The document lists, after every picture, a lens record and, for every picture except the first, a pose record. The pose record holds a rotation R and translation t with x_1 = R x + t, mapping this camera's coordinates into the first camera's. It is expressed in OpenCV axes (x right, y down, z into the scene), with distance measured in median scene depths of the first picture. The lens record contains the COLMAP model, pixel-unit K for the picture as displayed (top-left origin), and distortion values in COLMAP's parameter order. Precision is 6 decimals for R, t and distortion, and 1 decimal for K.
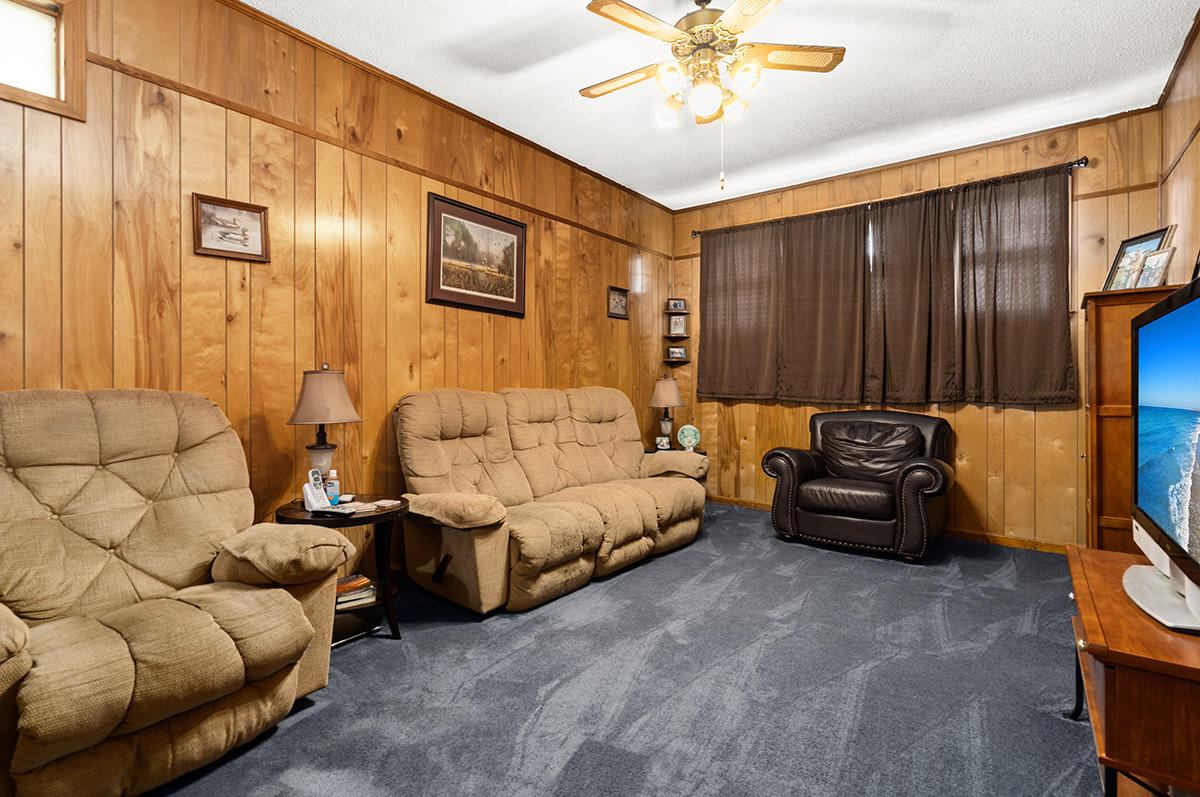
lens RADIAL K [[567.5, 0, 598.8], [0, 567.5, 394.5], [0, 0, 1]] dist [-0.001958, 0.000119]
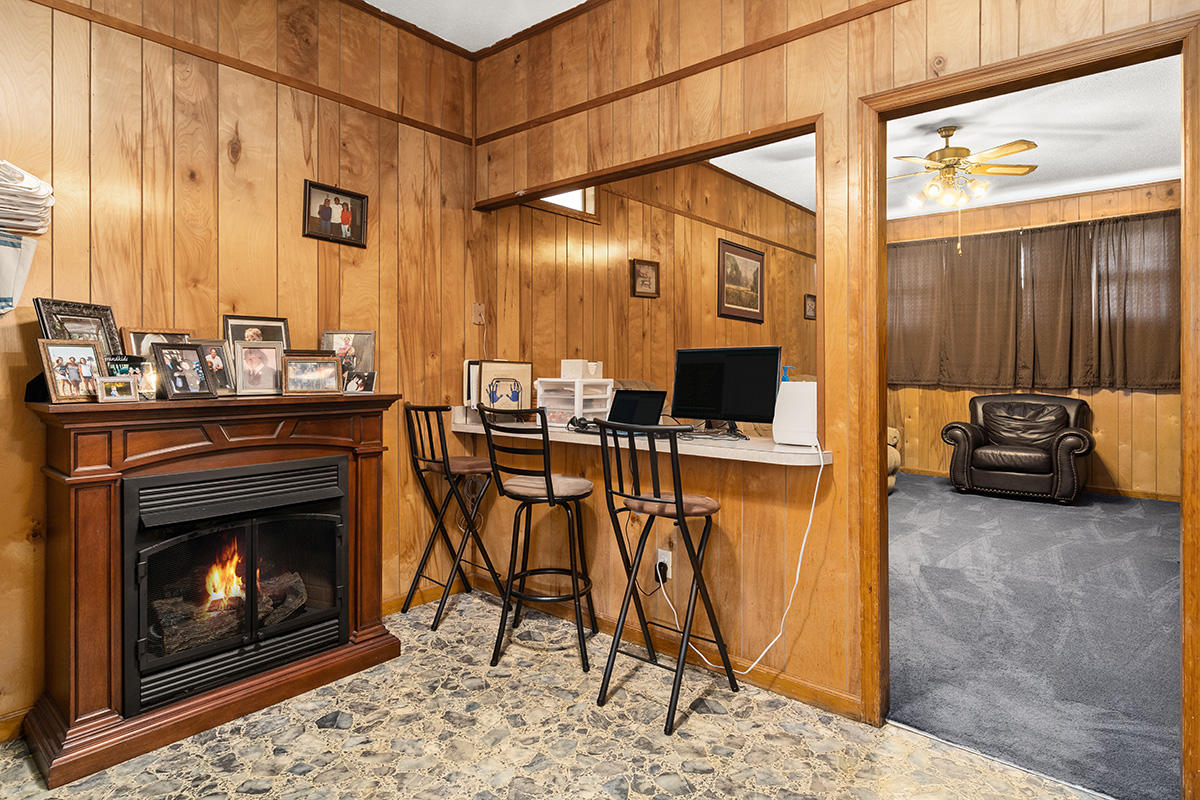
lens RADIAL K [[652.1, 0, 619.0], [0, 652.1, 377.3], [0, 0, 1]] dist [0.002084, -0.000150]
pose [[0.999748, 0.000559, -0.022419, -0.423659], [-0.000591, 0.999999, -0.001429, -0.006784], [0.022419, 0.001442, 0.999748, -0.519450]]
